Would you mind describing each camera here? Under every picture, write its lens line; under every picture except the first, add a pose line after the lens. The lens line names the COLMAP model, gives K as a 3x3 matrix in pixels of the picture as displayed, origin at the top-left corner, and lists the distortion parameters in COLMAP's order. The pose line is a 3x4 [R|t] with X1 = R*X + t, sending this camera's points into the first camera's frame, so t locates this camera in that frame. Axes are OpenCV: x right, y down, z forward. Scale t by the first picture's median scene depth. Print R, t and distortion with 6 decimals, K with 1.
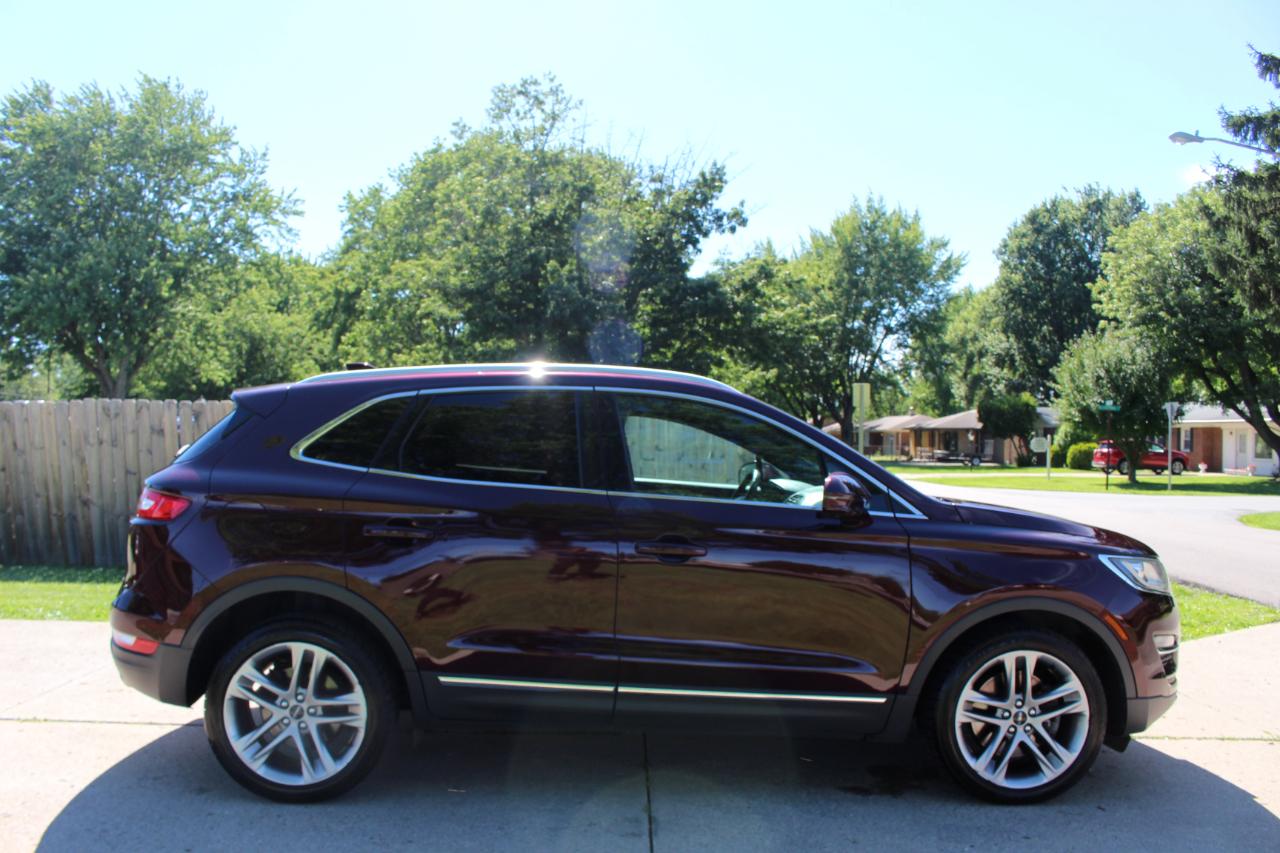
lens RADIAL K [[1050.4, 0, 640.0], [0, 1050.4, 426.5], [0, 0, 1]] dist [-0.112447, 0.004112]
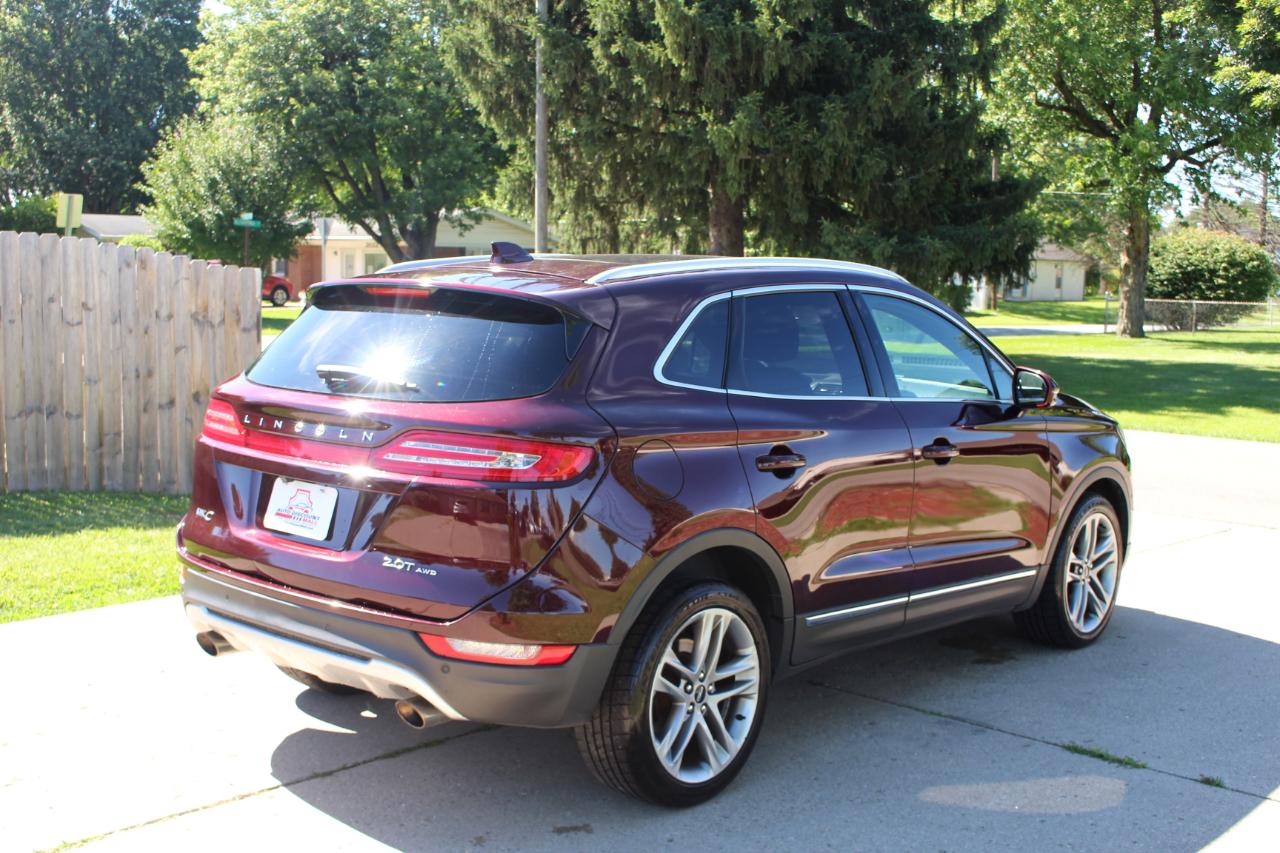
lens RADIAL K [[1474.7, 0, 640.0], [0, 1474.7, 426.5], [0, 0, 1]] dist [-0.090422, 0.061218]
pose [[0.685273, -0.074757, 0.724439, -0.127081], [-0.022461, 0.992075, 0.123622, -0.008072], [-0.727940, -0.100986, 0.678163, 0.027921]]
